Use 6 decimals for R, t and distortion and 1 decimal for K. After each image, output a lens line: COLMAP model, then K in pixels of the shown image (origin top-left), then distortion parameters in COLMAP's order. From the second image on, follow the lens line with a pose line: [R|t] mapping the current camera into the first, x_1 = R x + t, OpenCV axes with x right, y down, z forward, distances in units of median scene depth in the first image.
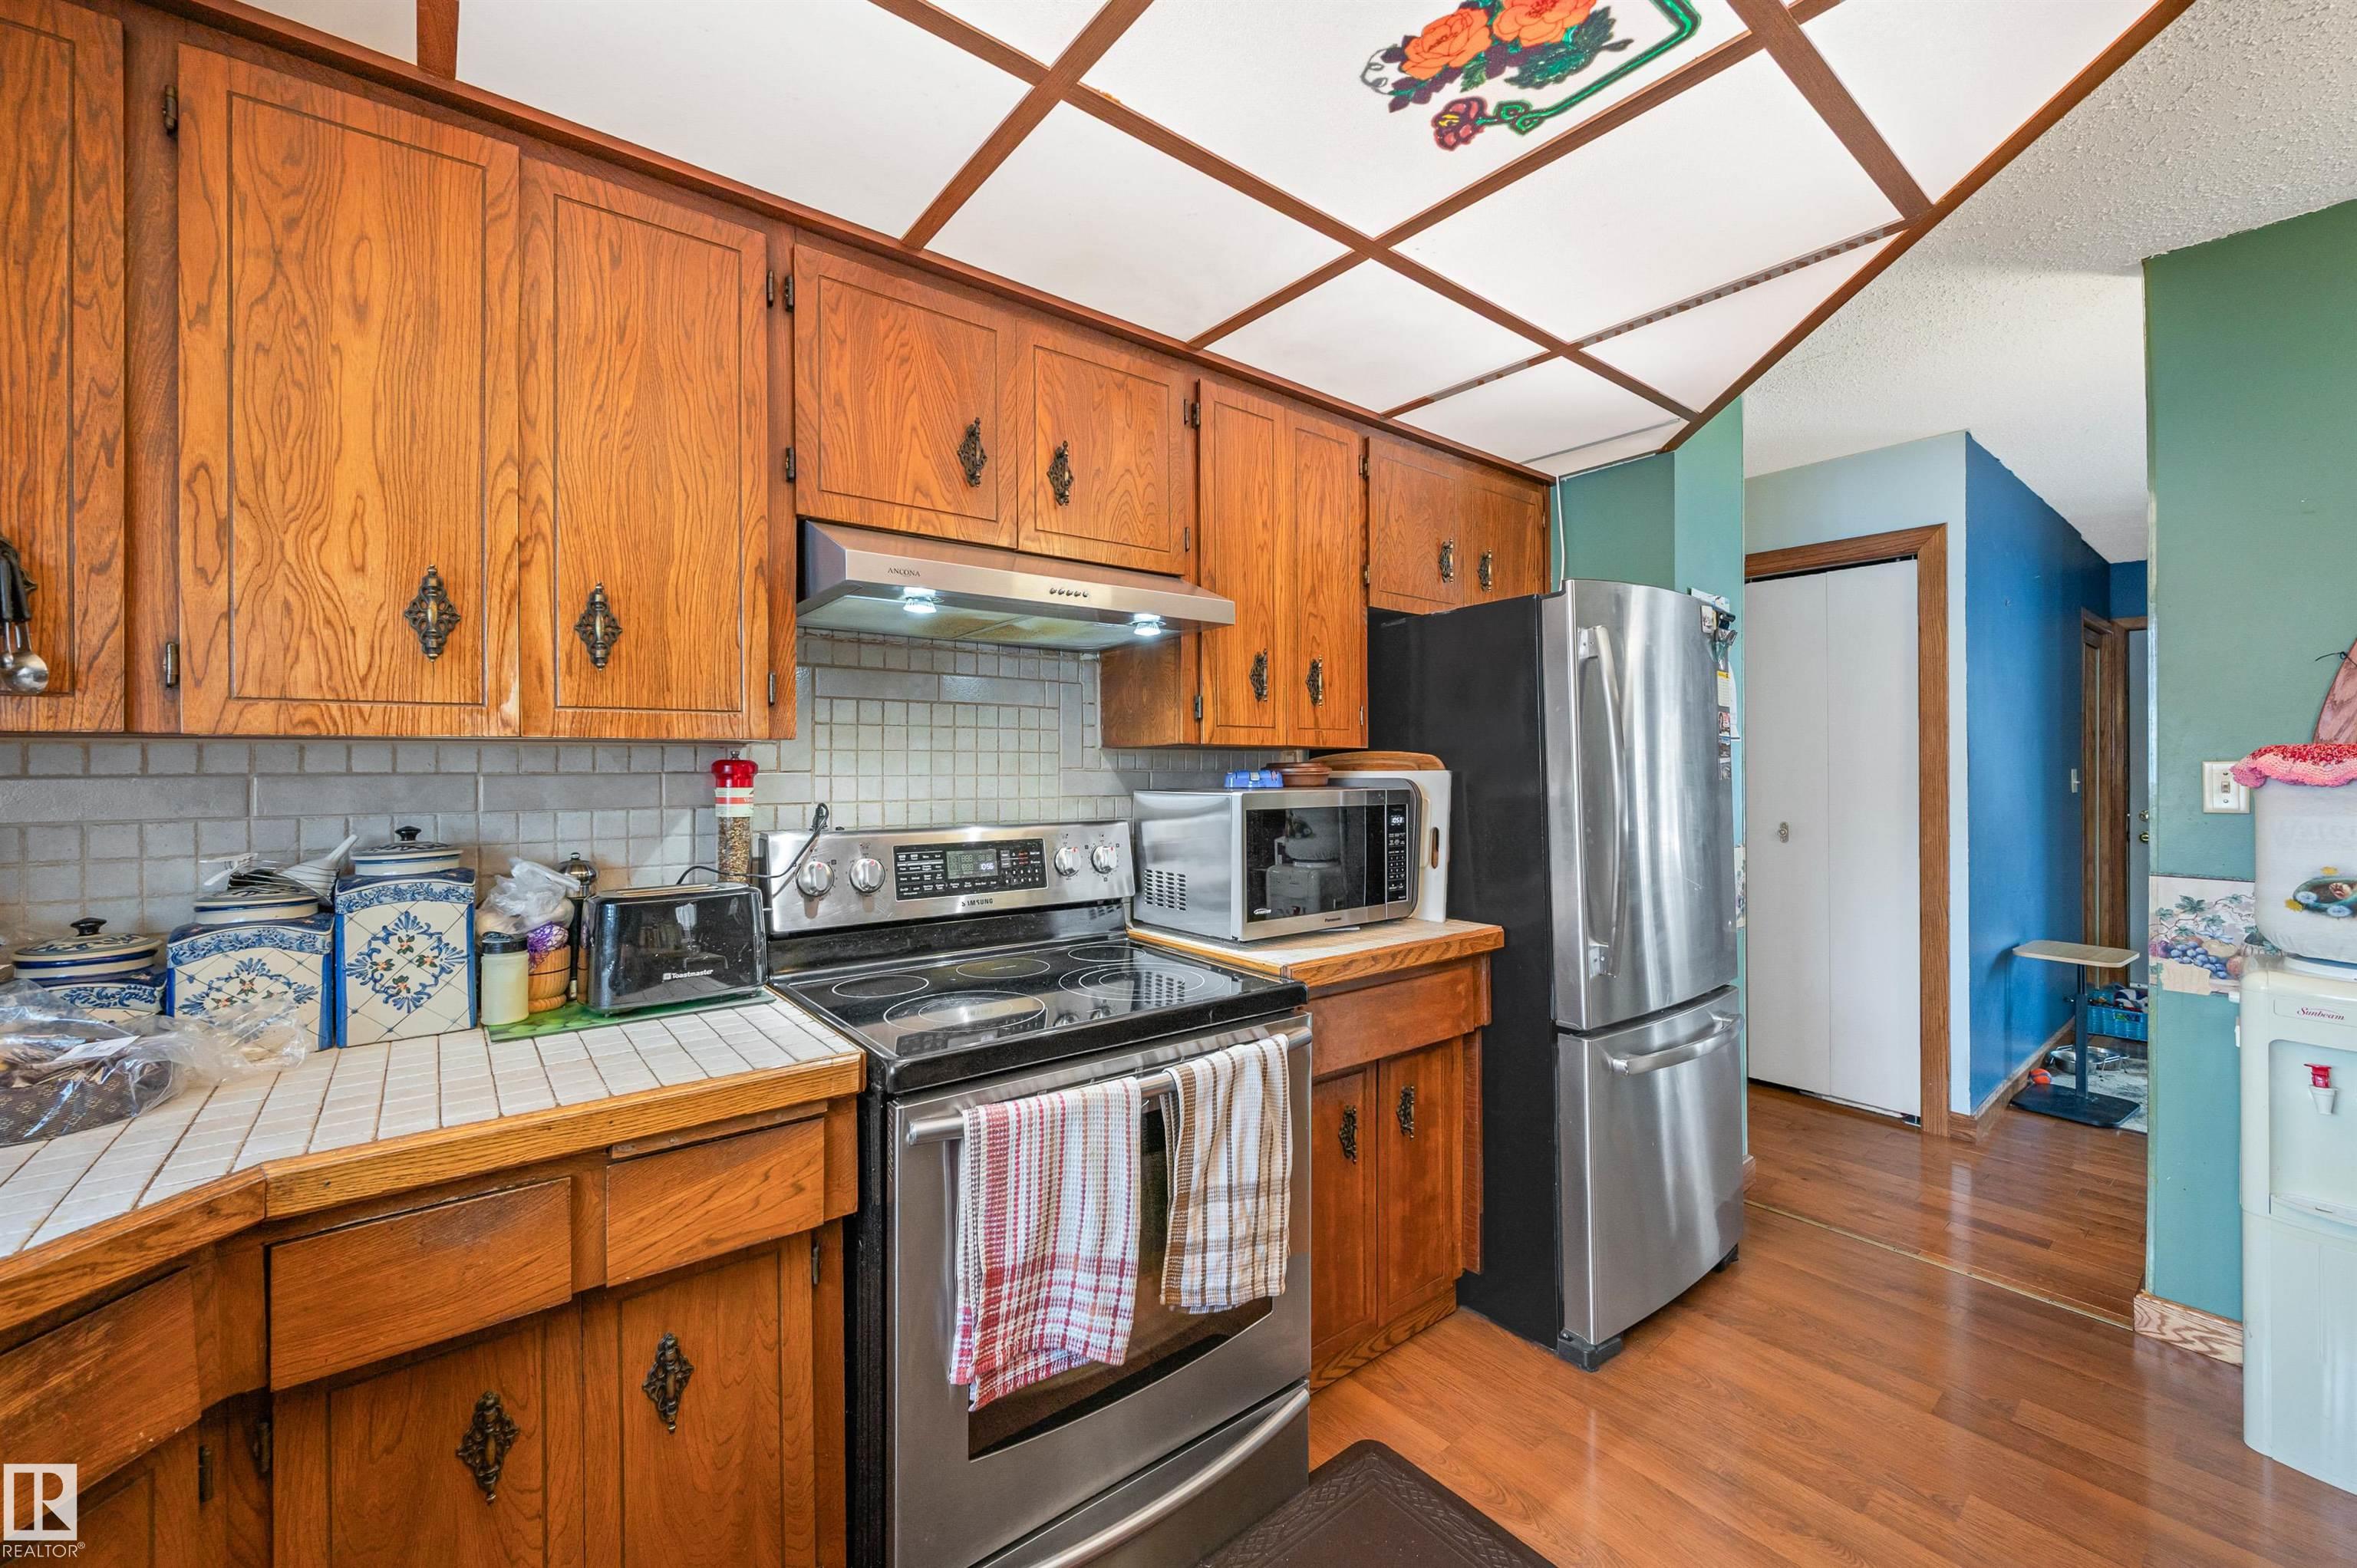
lens RADIAL K [[942.1, 0, 1186.3], [0, 942.1, 770.8], [0, 0, 1]] dist [-0.000645, -0.000184]
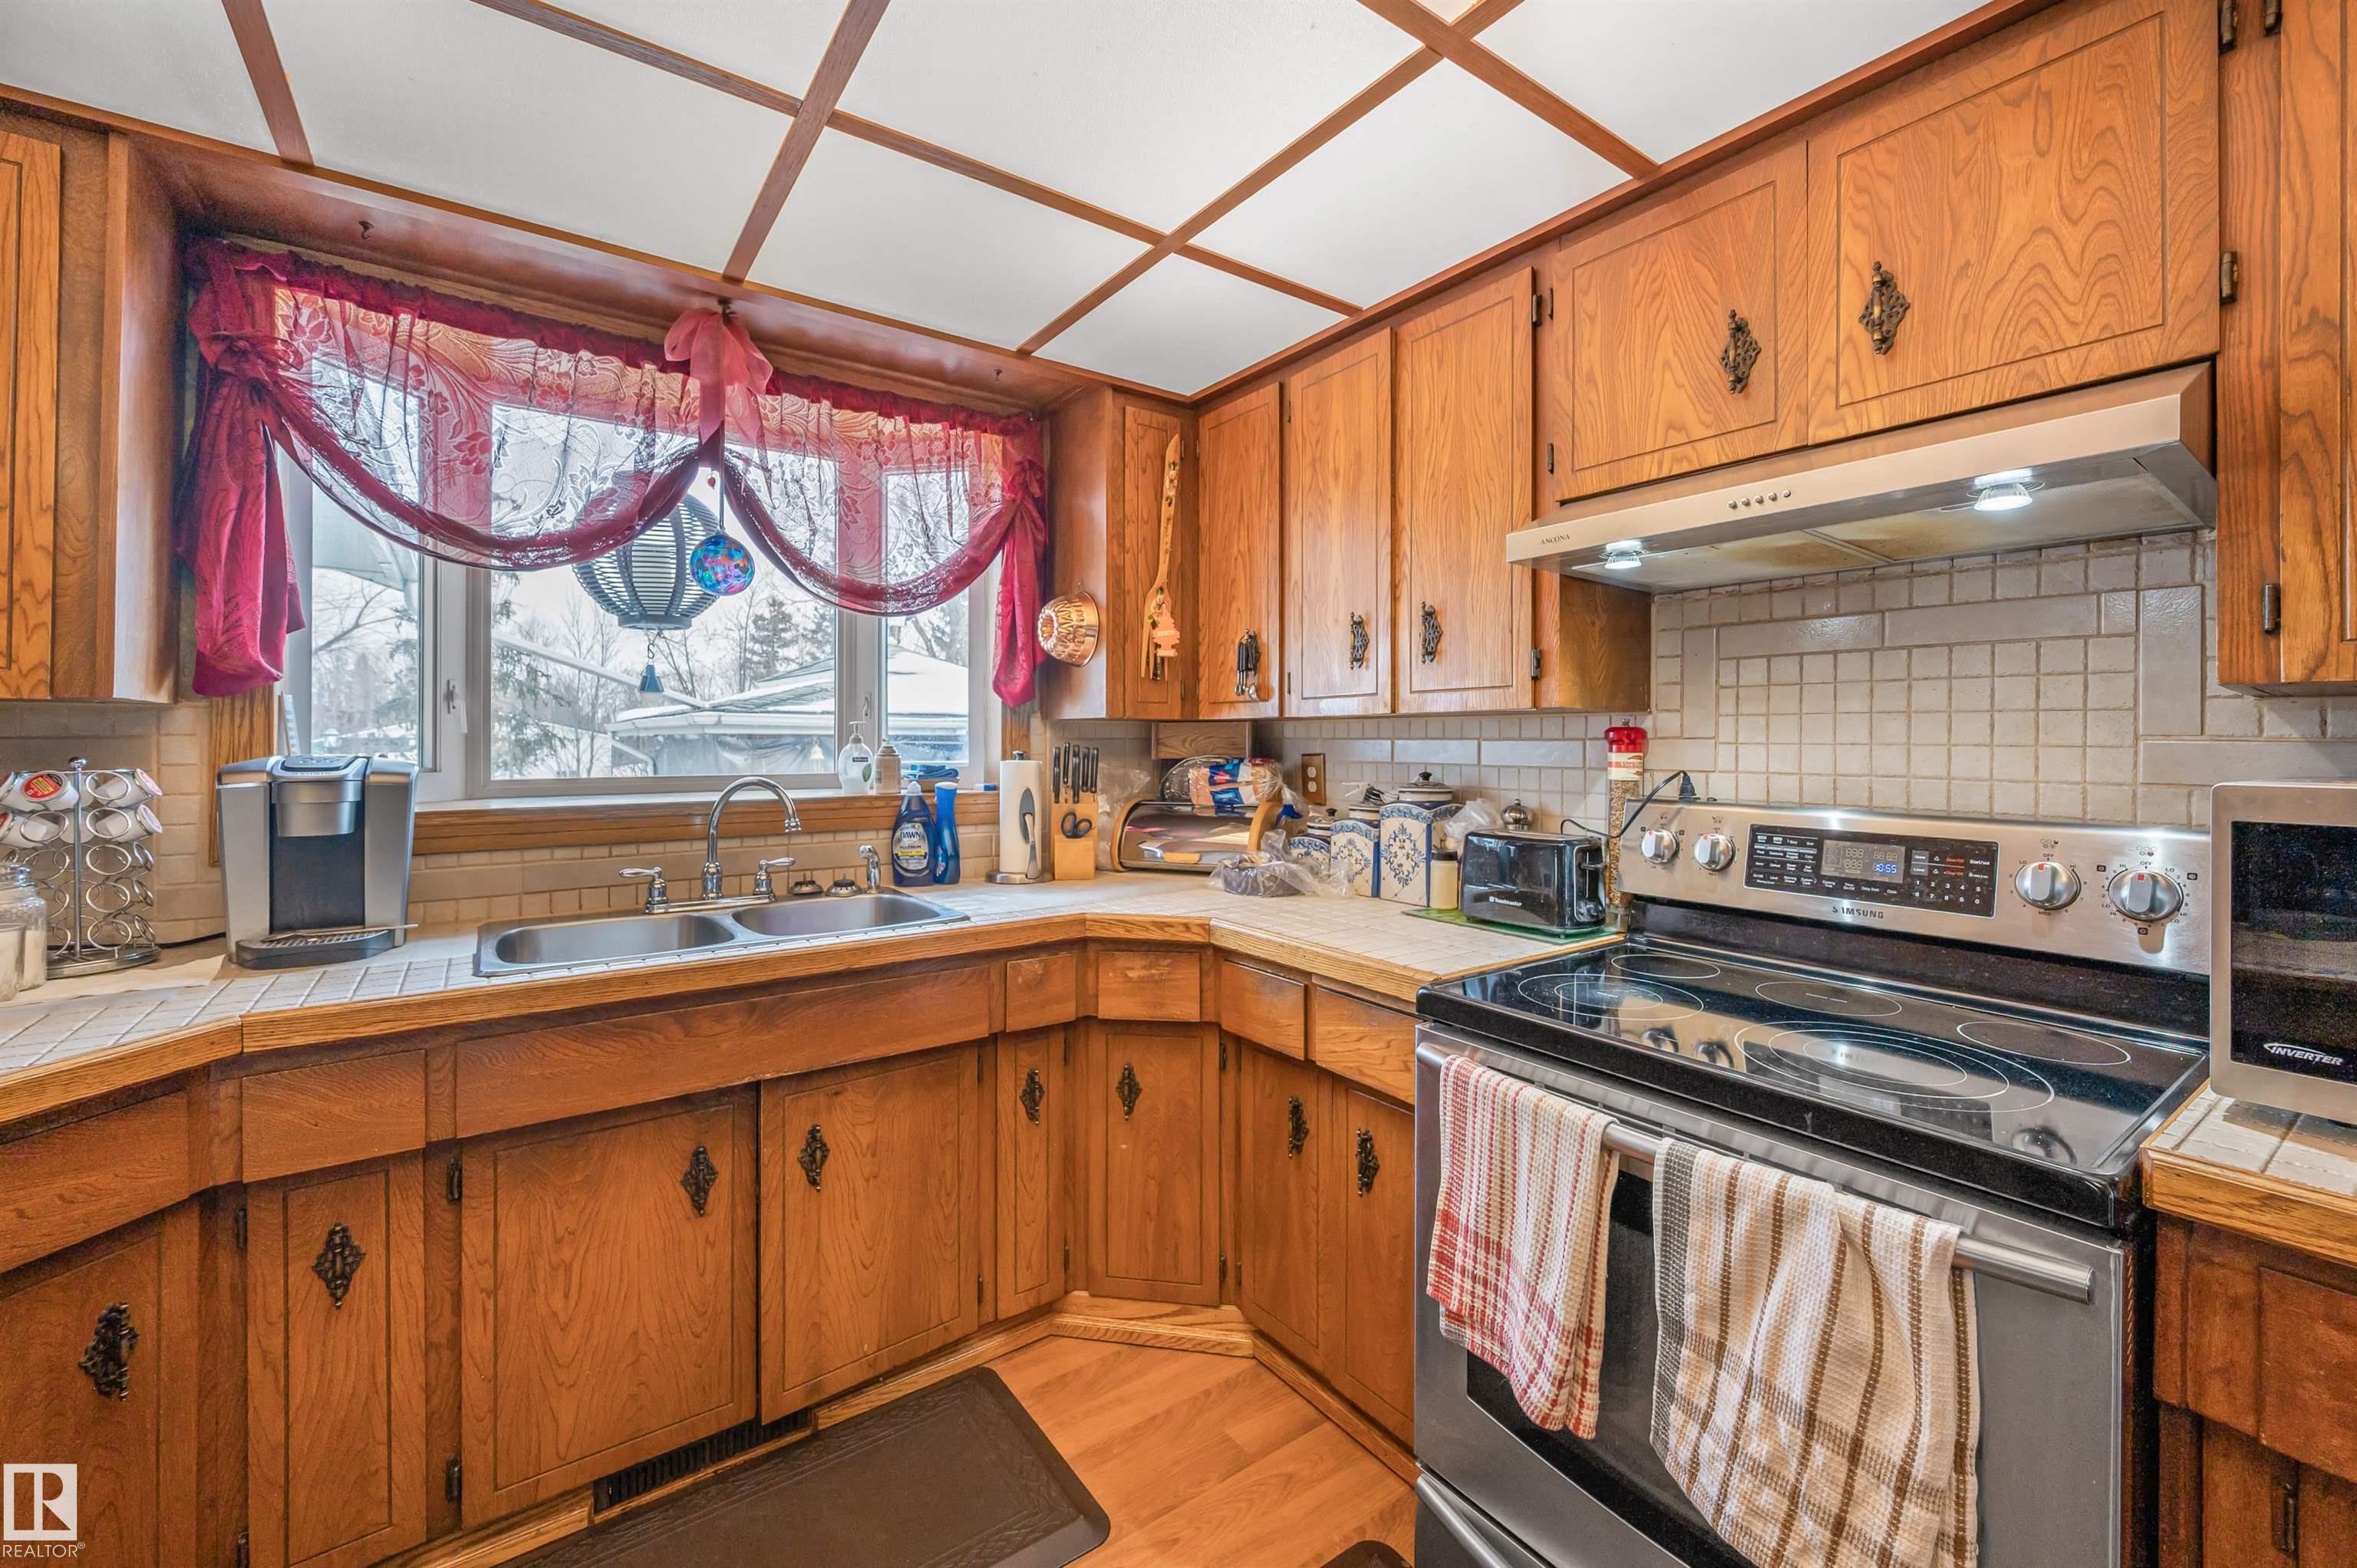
lens RADIAL K [[951.8, 0, 1188.7], [0, 951.8, 744.3], [0, 0, 1]] dist [-0.002758, -0.000327]
pose [[-0.053598, 0.006434, -0.998542, 0.592220], [-0.007545, 0.999948, 0.006848, 0.004172], [0.998534, 0.007901, -0.053546, 0.527863]]
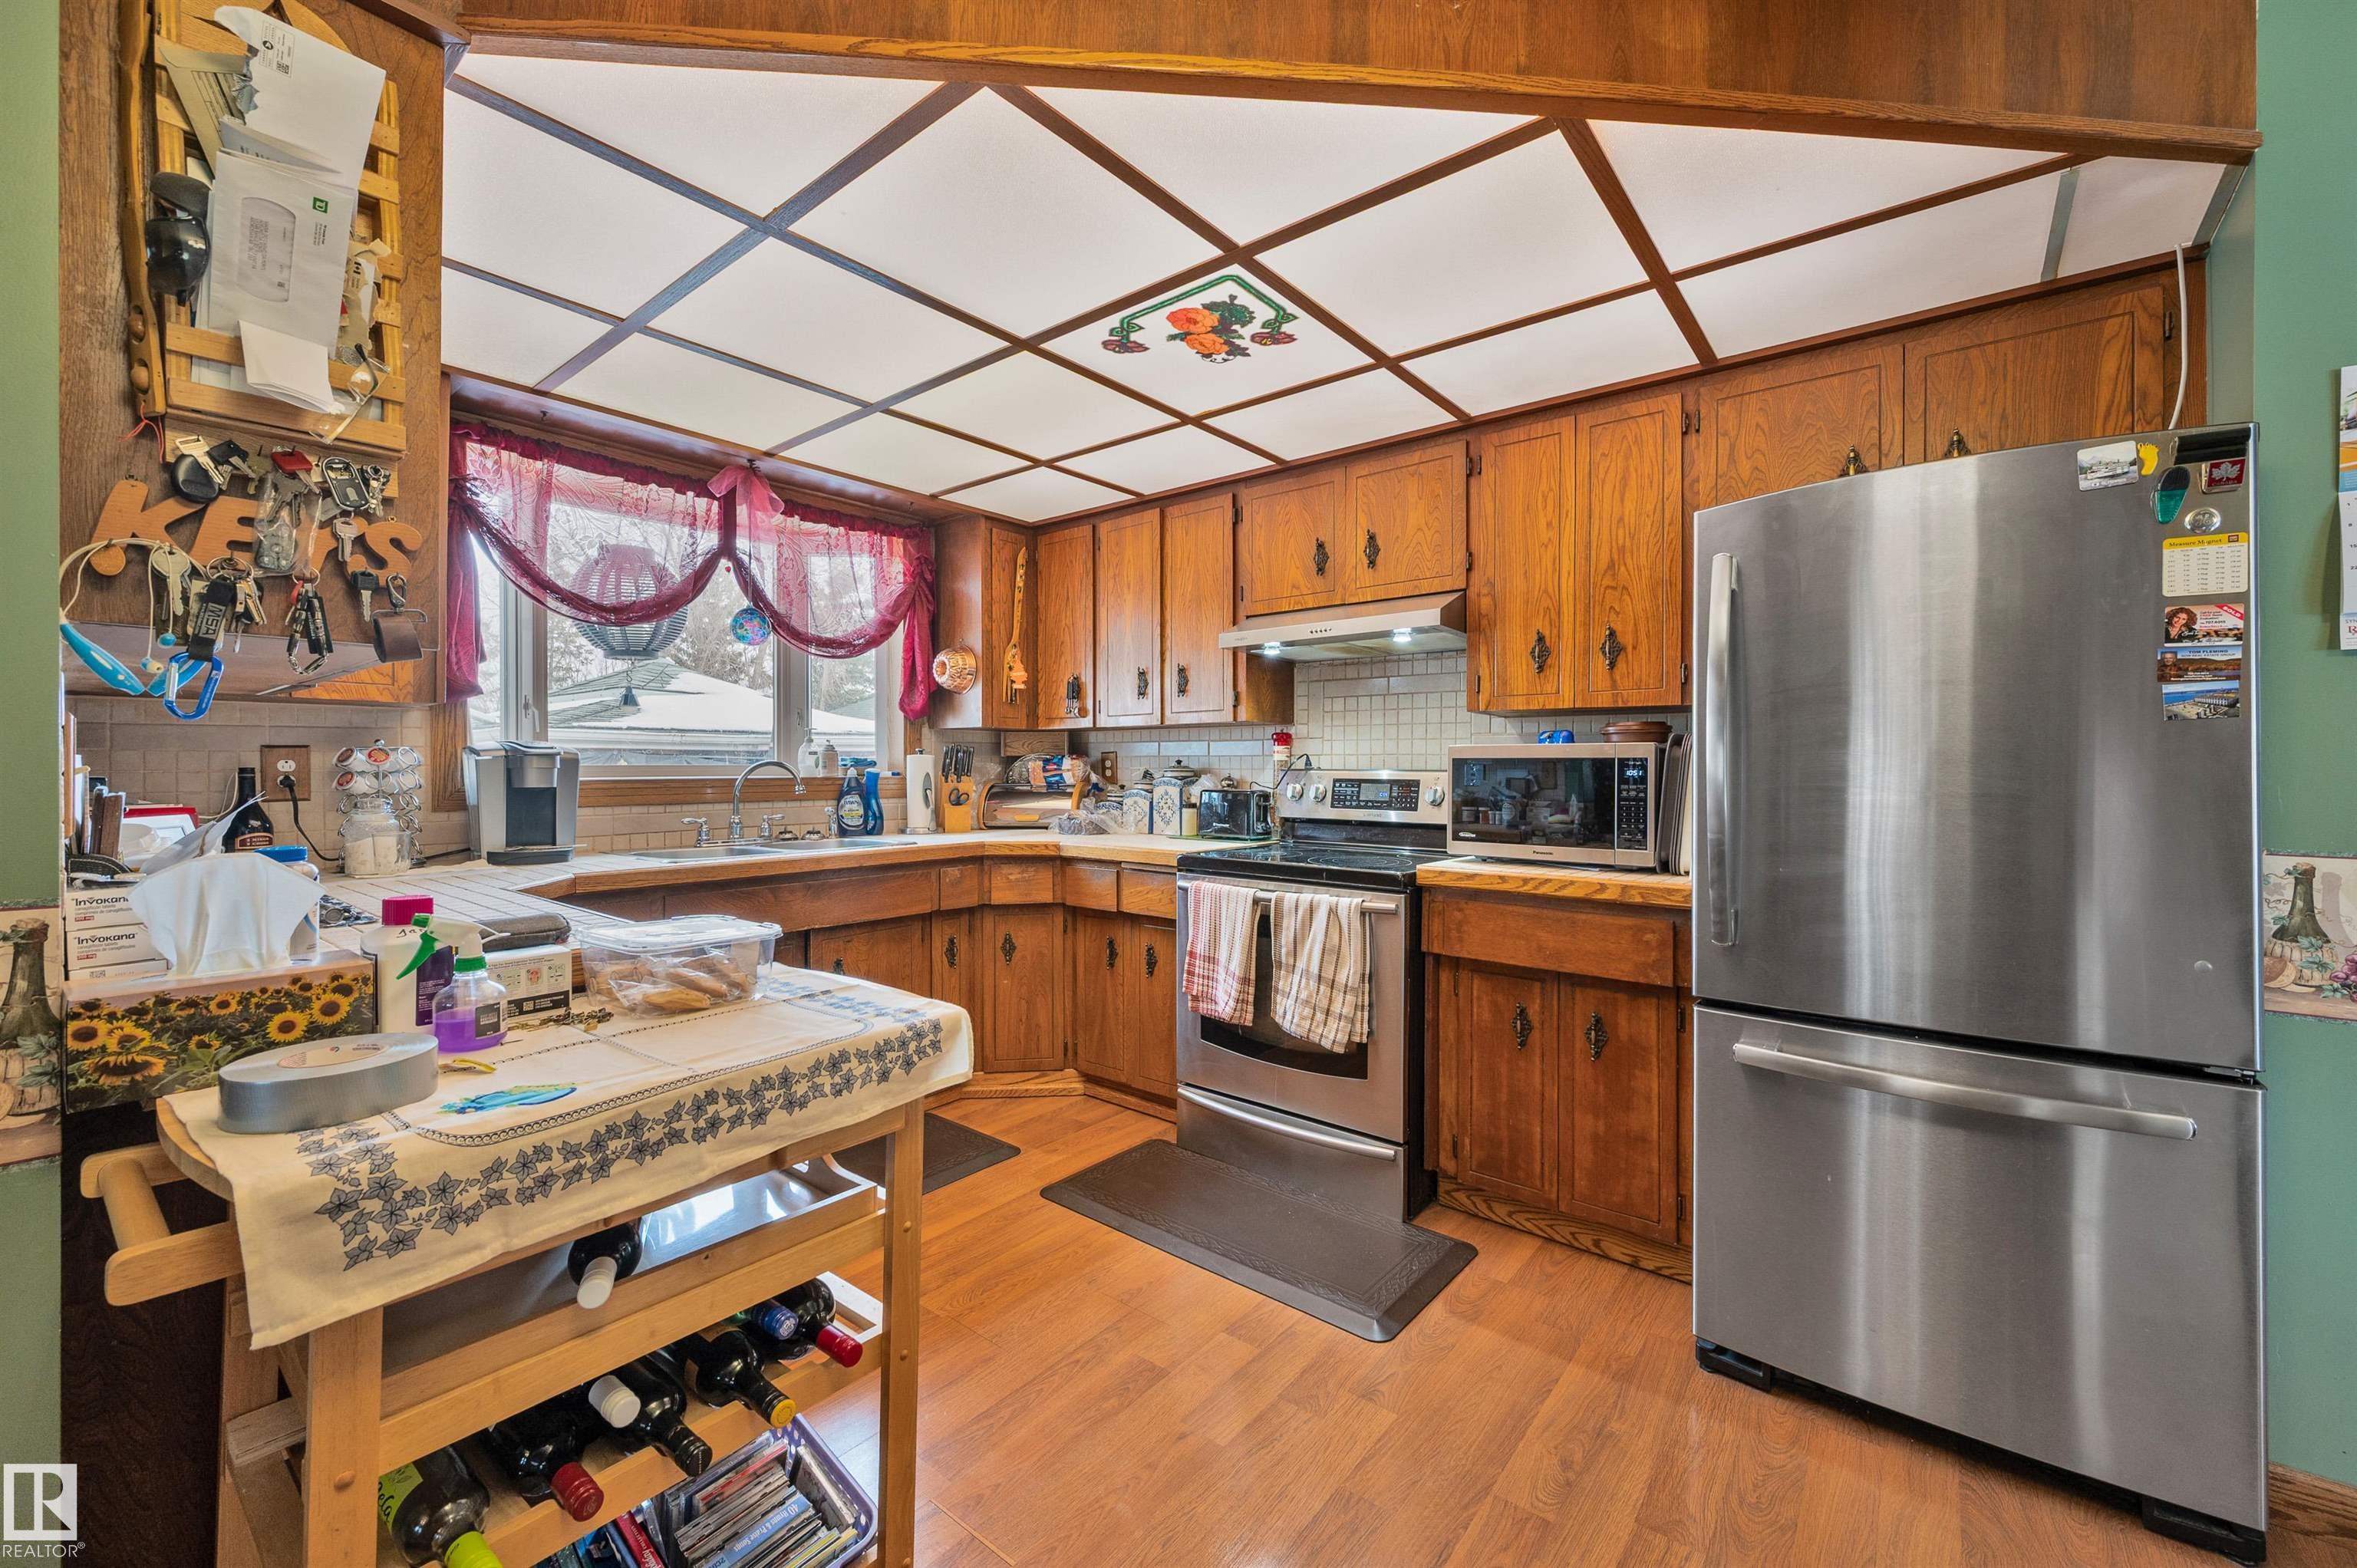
lens RADIAL K [[937.2, 0, 1203.0], [0, 937.2, 788.9], [0, 0, 1]] dist [0.000103, -0.000323]
pose [[0.222110, 0.026113, -0.974672, 1.373761], [-0.006858, 0.999658, 0.025220, 0.056834], [0.974997, 0.001083, 0.222213, 0.361224]]
